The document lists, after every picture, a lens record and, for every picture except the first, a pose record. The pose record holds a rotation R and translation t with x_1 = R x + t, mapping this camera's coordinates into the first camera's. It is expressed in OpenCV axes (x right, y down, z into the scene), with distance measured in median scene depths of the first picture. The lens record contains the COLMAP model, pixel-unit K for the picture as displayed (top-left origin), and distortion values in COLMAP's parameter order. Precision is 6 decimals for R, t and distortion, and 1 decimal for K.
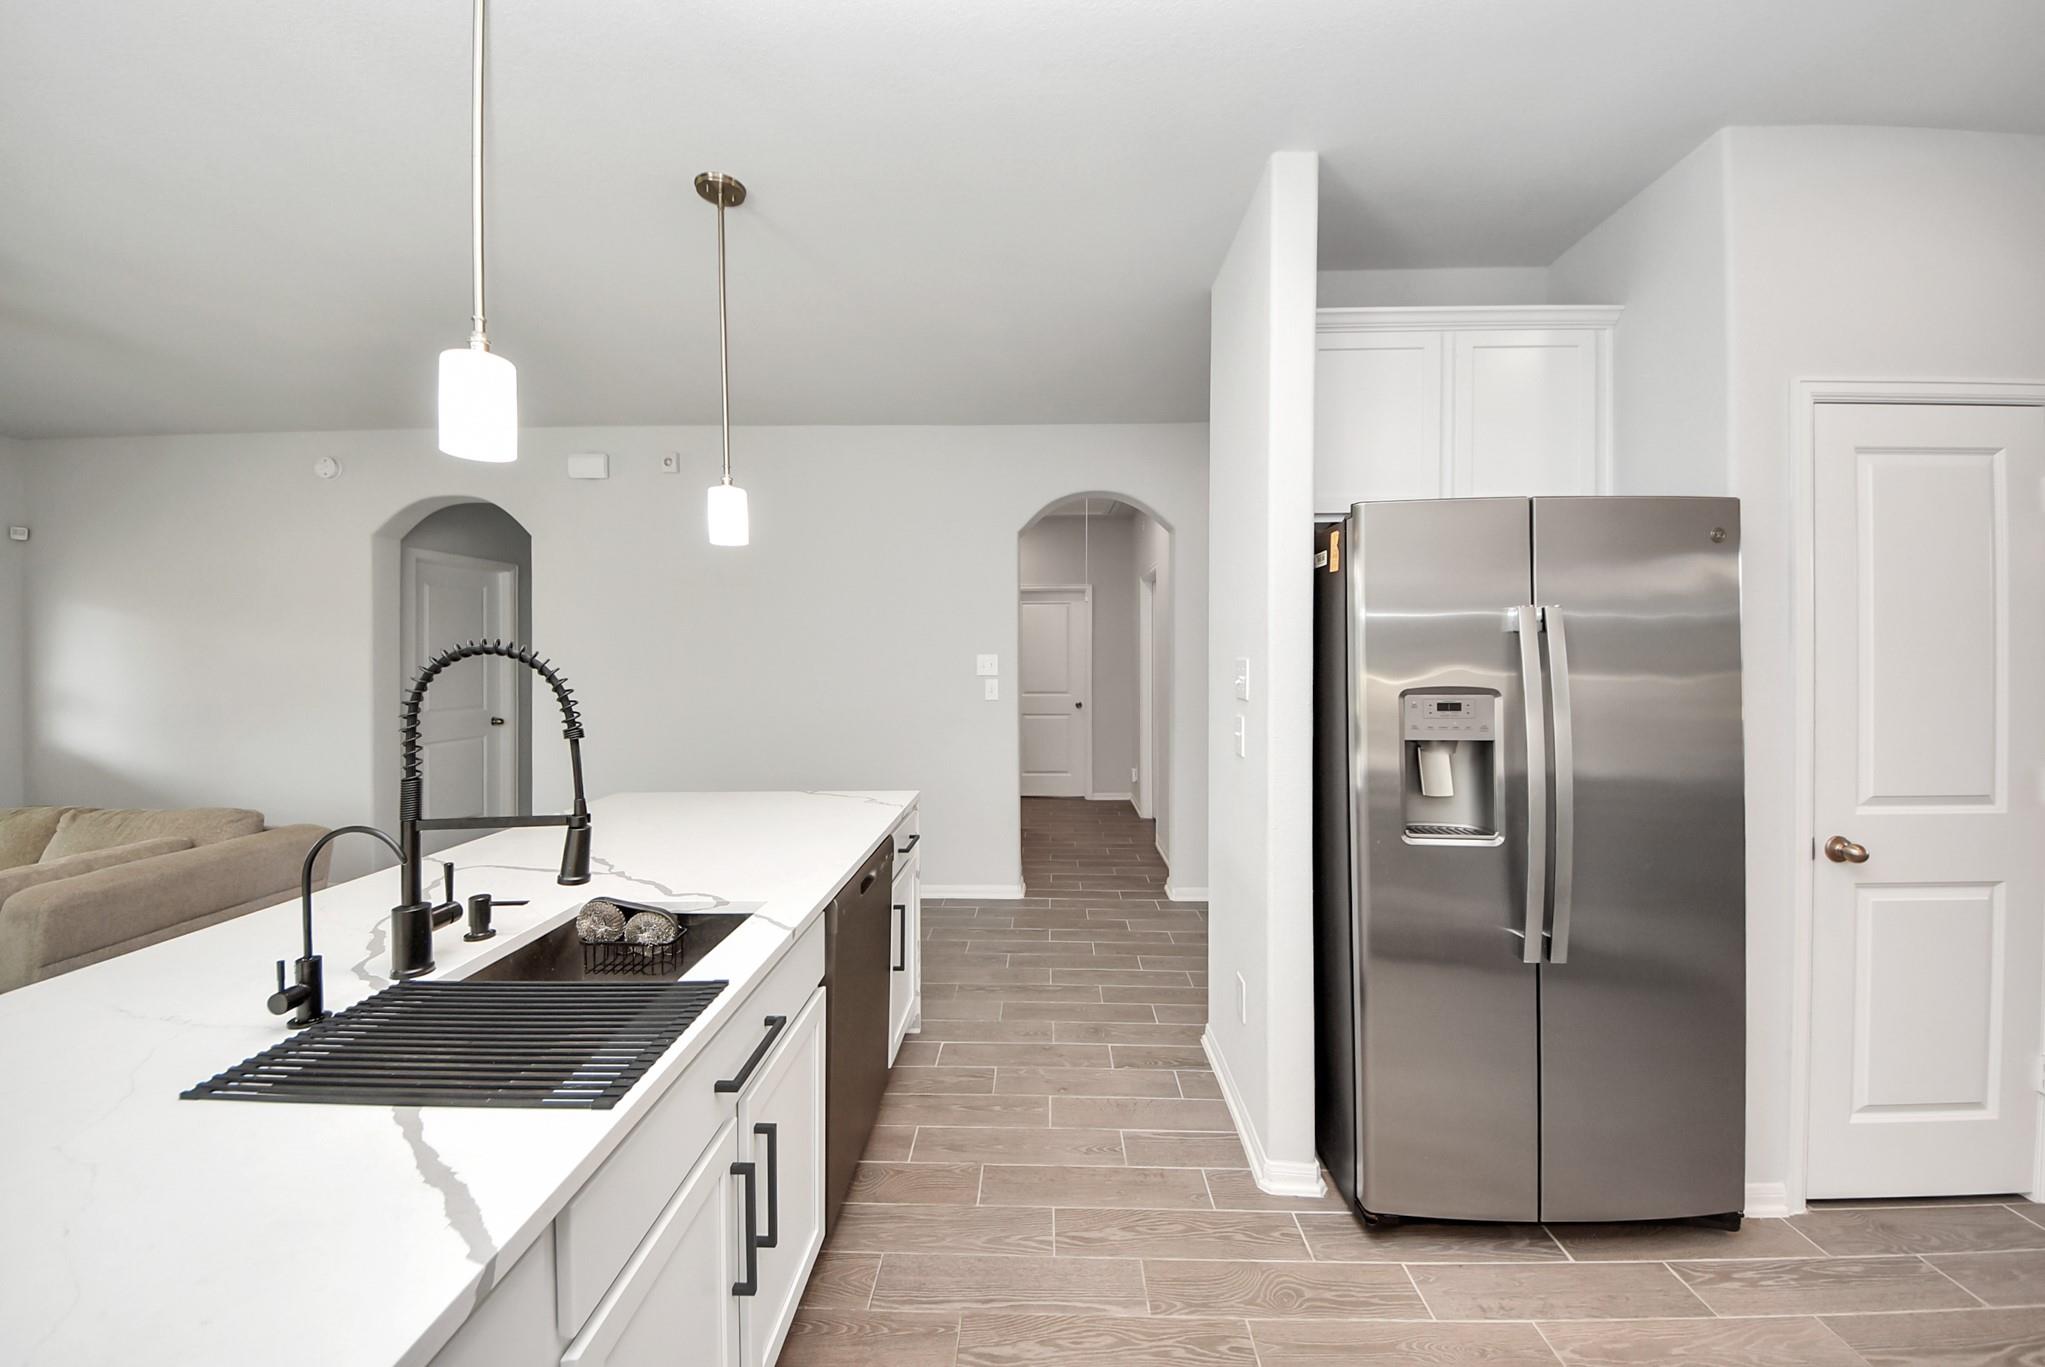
lens RADIAL K [[722.5, 0, 1032.1], [0, 722.5, 663.7], [0, 0, 1]] dist [0.016823, -0.011259]
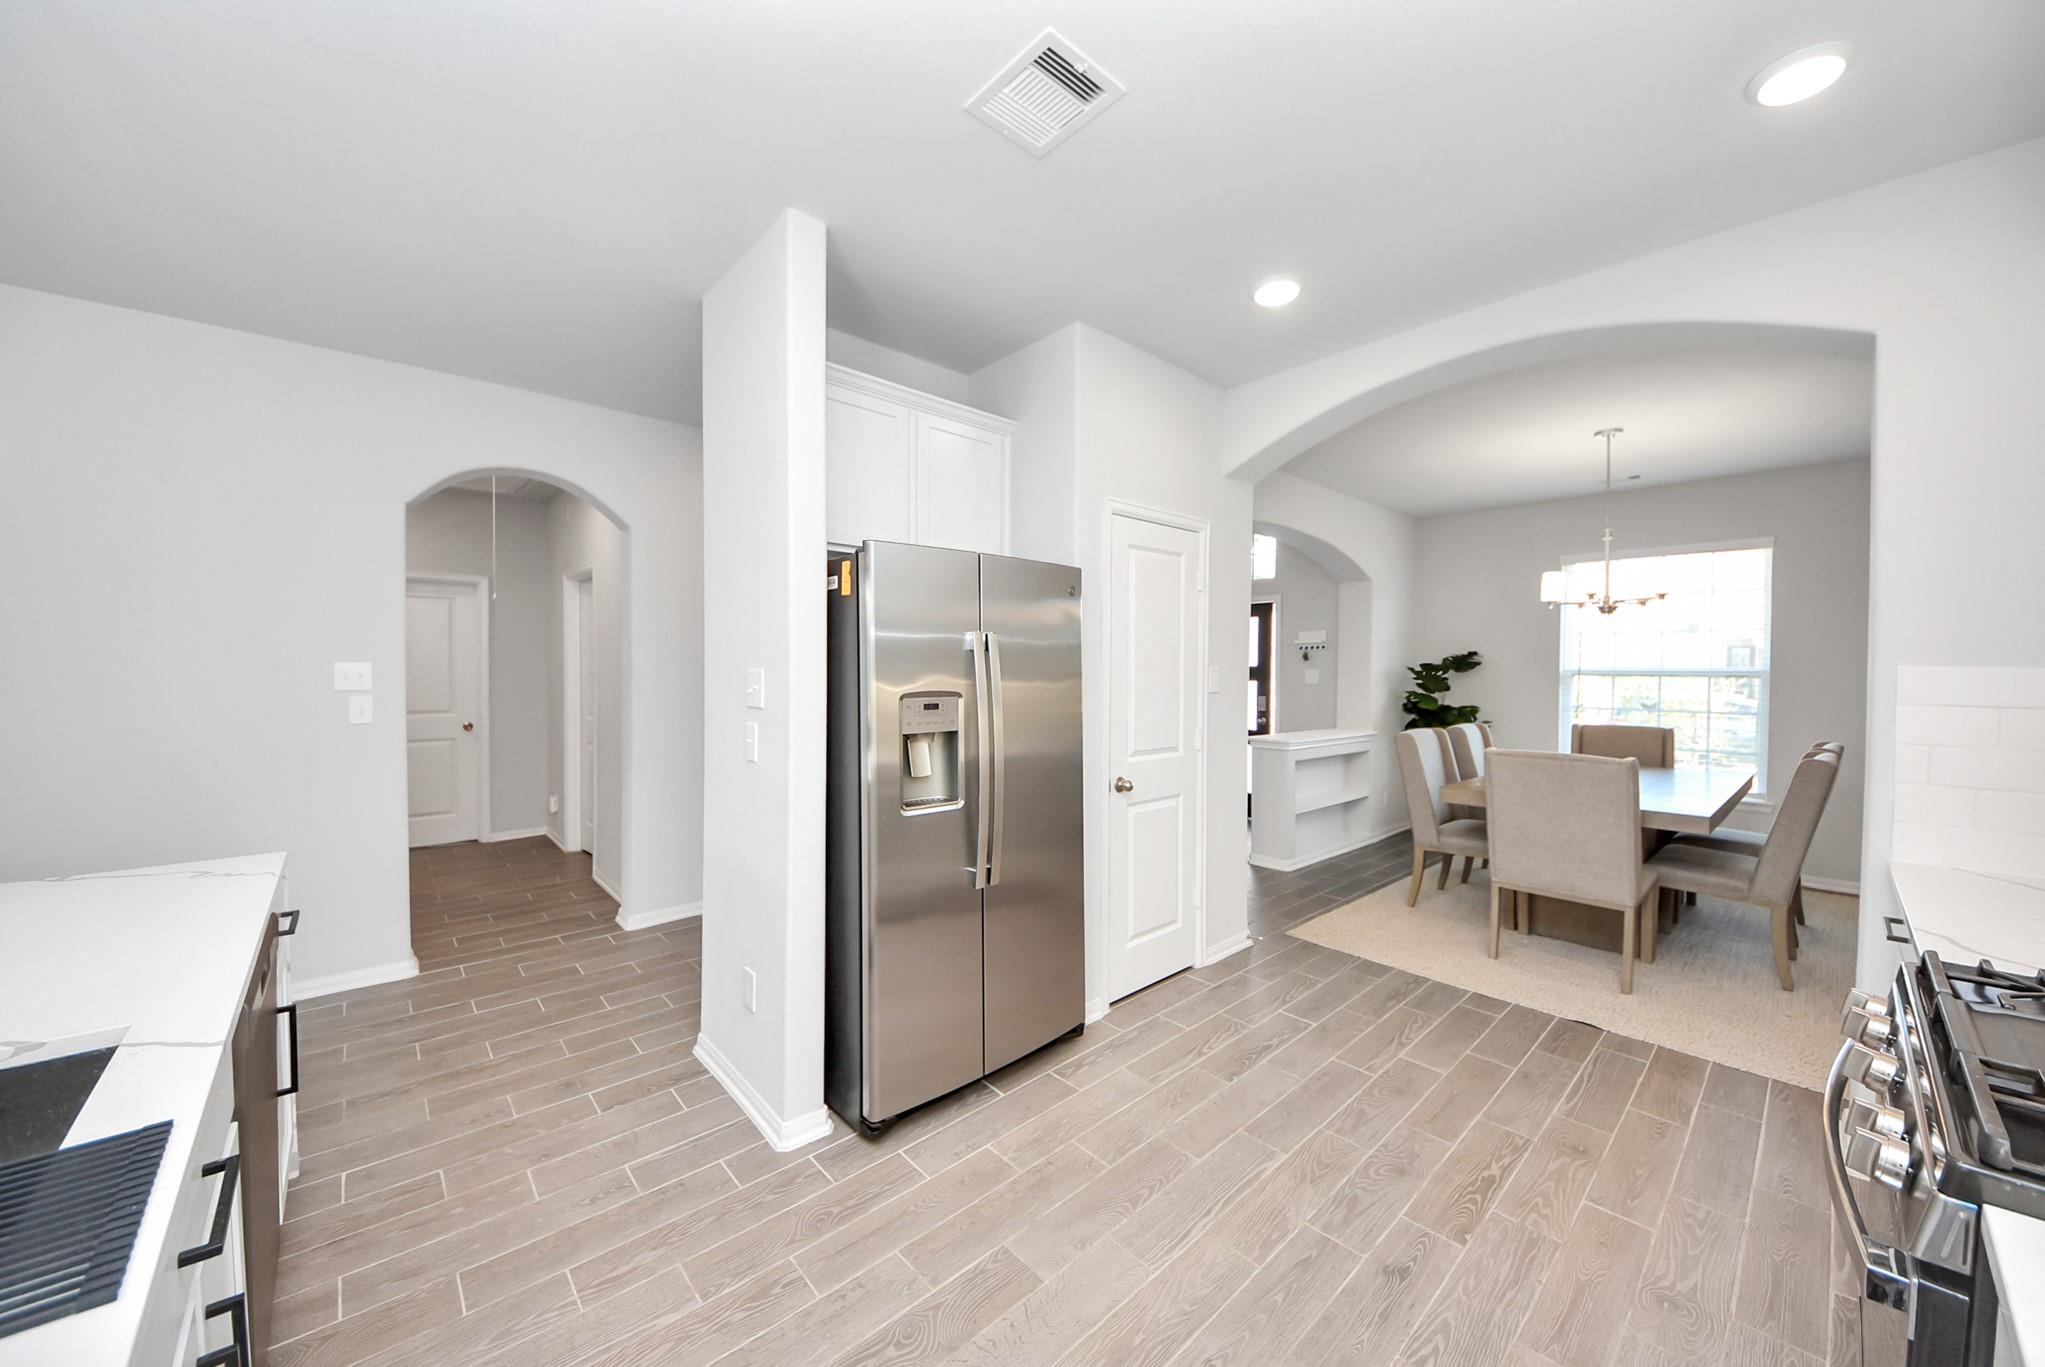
lens RADIAL K [[723.1, 0, 1027.0], [0, 723.1, 684.0], [0, 0, 1]] dist [0.029064, -0.017380]
pose [[0.728476, -0.010799, 0.684986, -0.167988], [0.002108, 0.999906, 0.013522, 0.001341], [-0.685068, -0.008406, 0.728431, -0.057840]]
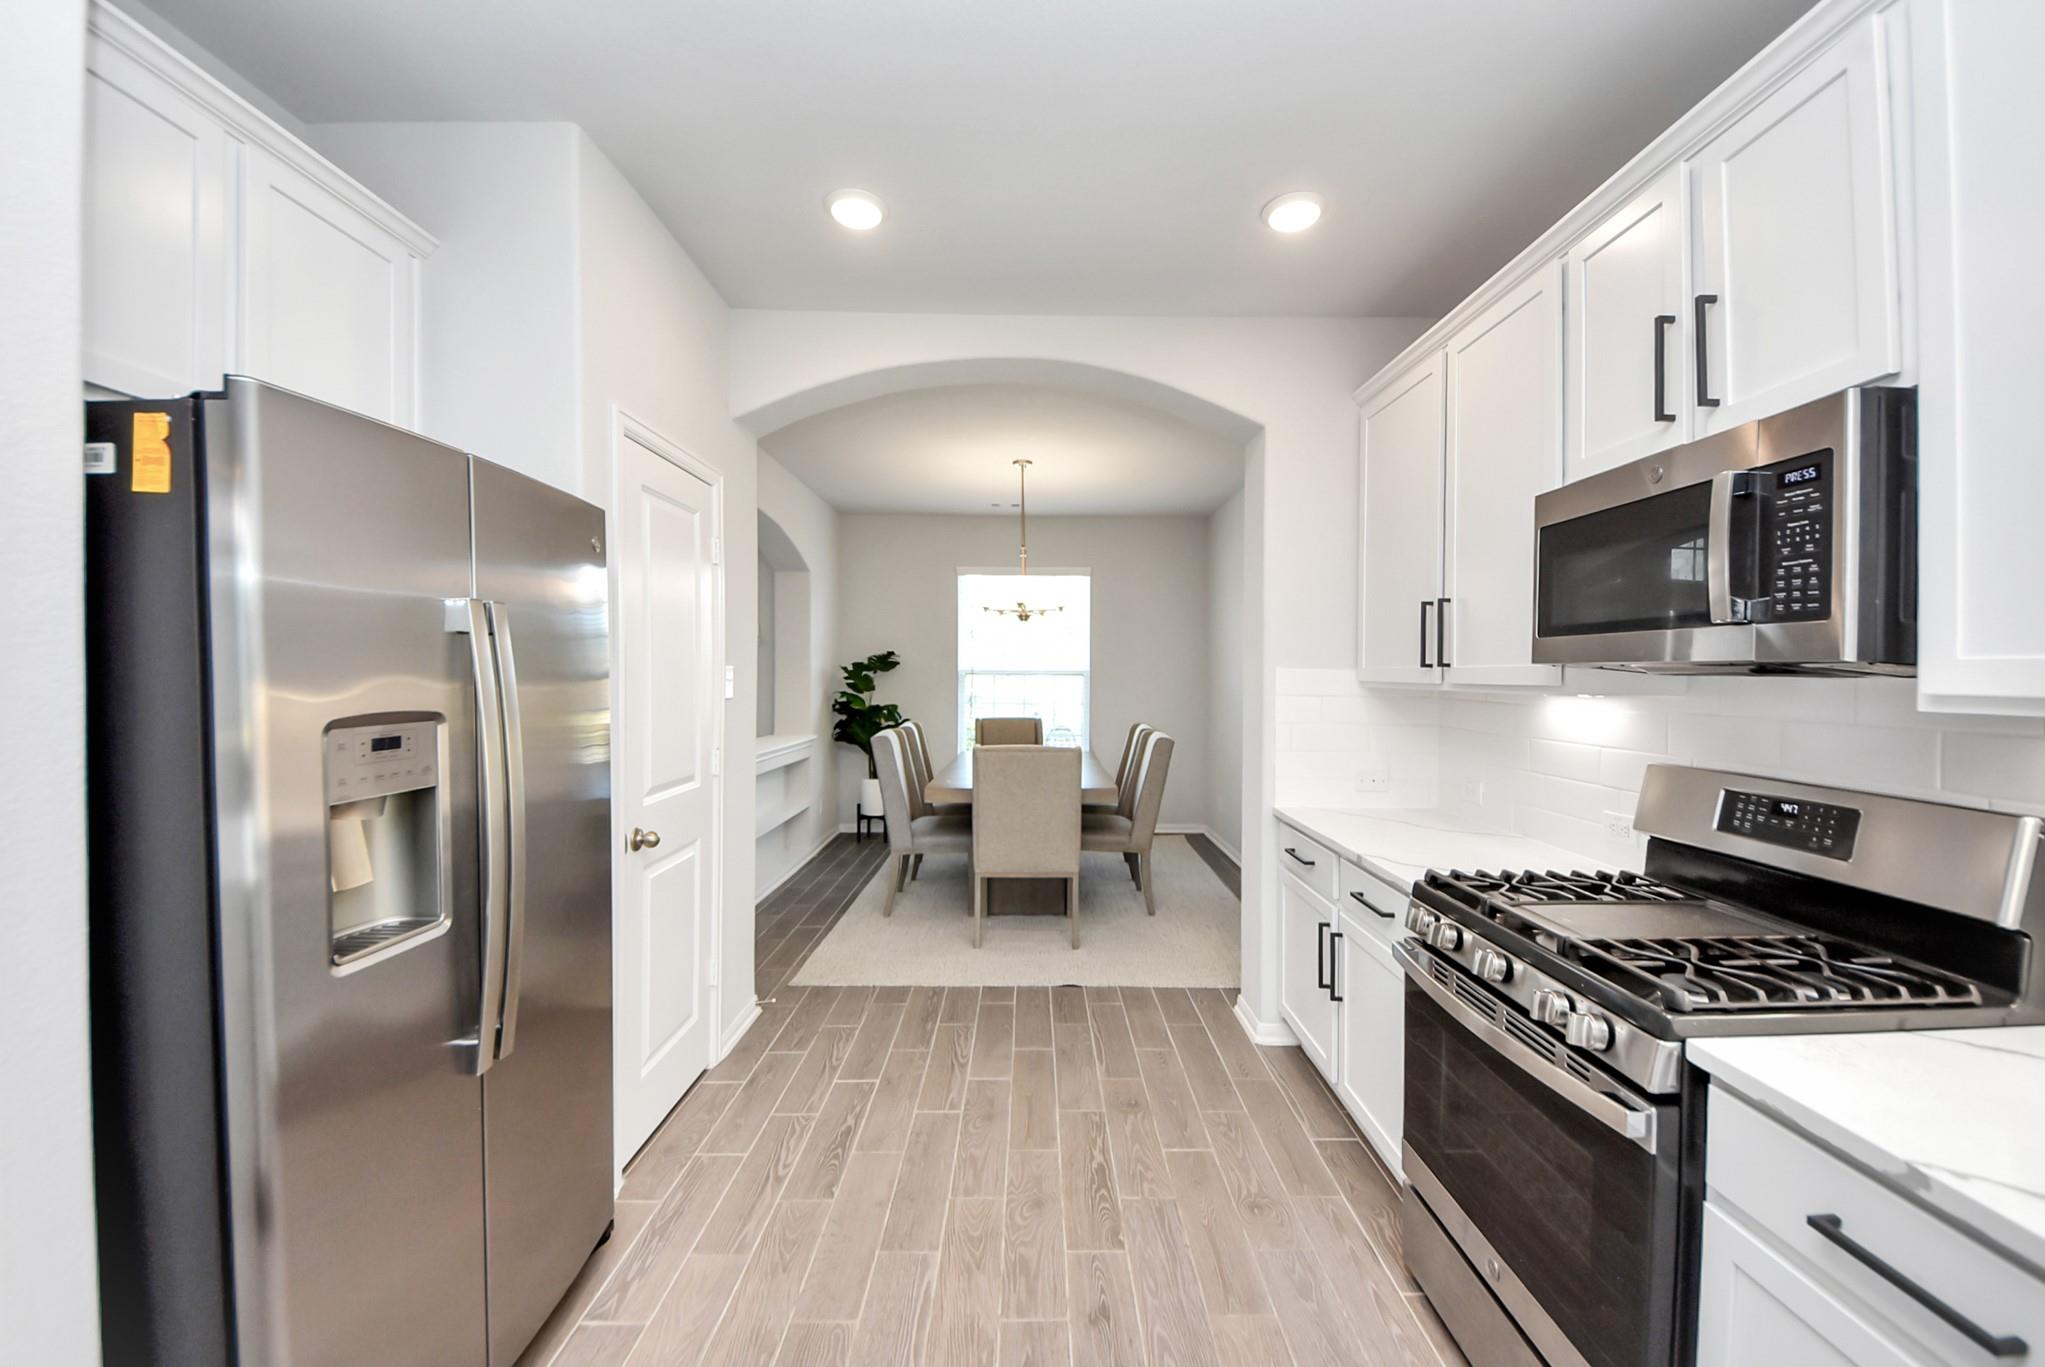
lens RADIAL K [[796.4, 0, 1046.5], [0, 796.4, 681.8], [0, 0, 1]] dist [0.025172, -0.024828]
pose [[-0.030394, -0.013111, 0.999452, -0.135272], [0.002523, 0.999910, 0.013194, -0.002834], [-0.999535, 0.002922, -0.030358, 0.384801]]
